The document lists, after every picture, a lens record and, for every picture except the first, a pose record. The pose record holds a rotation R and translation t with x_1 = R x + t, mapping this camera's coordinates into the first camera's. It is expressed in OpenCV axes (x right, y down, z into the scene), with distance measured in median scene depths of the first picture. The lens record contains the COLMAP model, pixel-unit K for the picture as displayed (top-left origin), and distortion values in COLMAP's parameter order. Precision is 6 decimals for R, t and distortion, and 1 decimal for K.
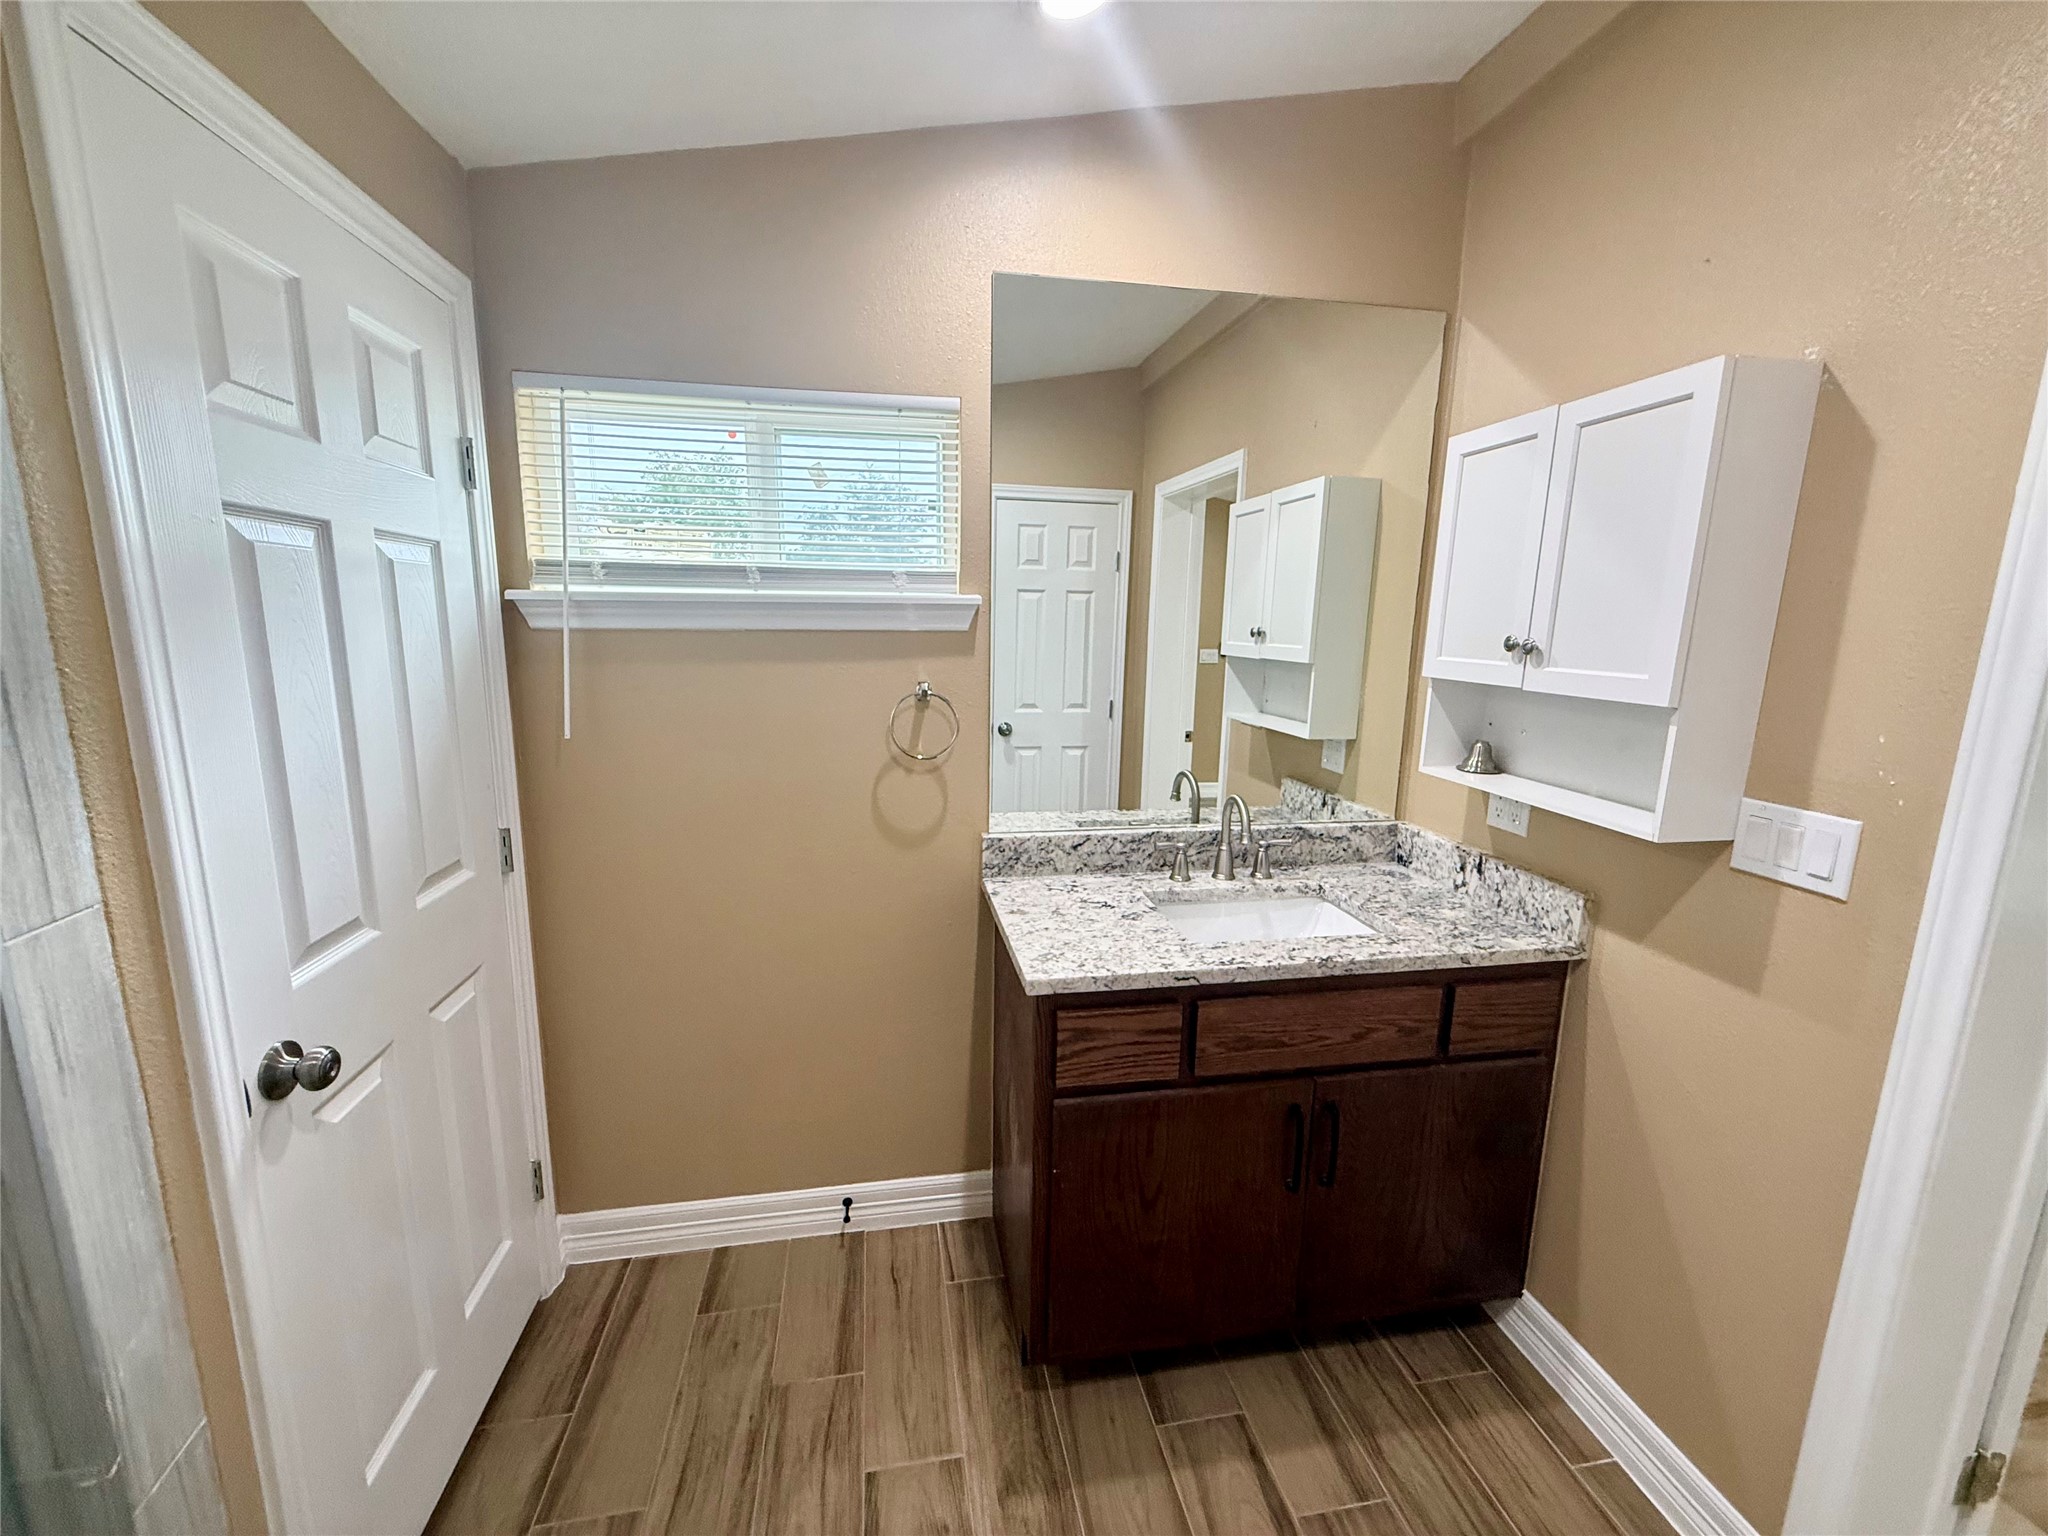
lens RADIAL K [[819.1, 0, 1022.1], [0, 819.1, 769.2], [0, 0, 1]] dist [0.001111, -0.000041]
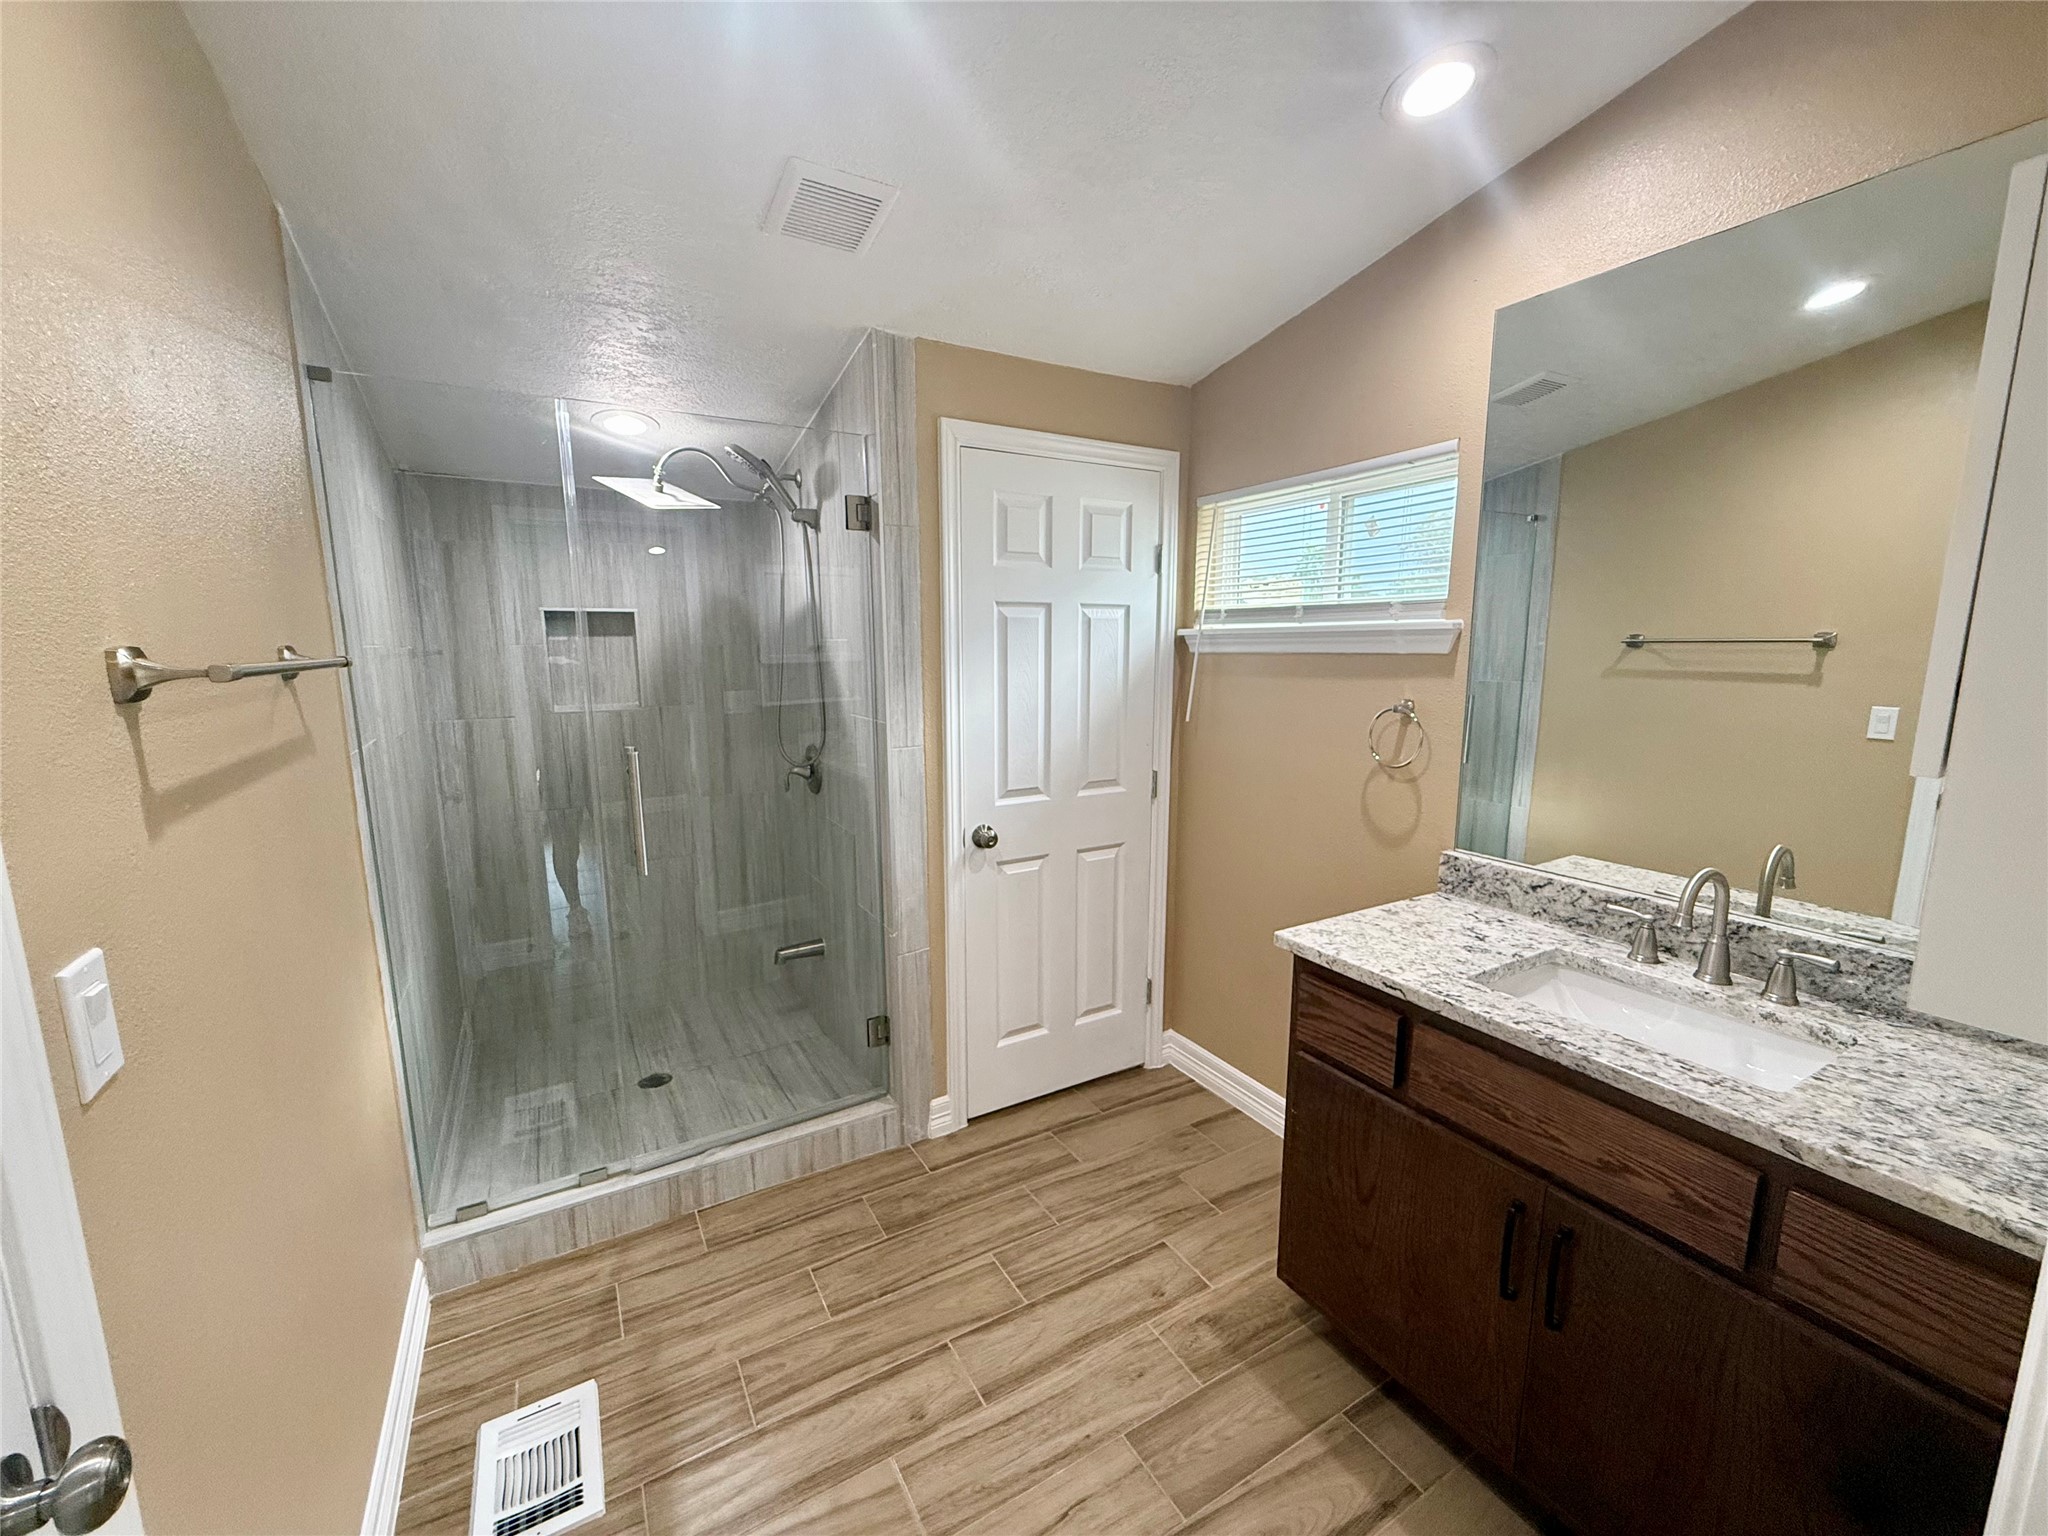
lens RADIAL K [[819.1, 0, 1022.1], [0, 819.1, 769.2], [0, 0, 1]] dist [0.001111, -0.000041]
pose [[0.343602, 0.129161, -0.930191, 0.865162], [-0.160521, 0.983998, 0.077337, -0.017817], [0.925295, 0.122741, 0.358837, 0.147827]]
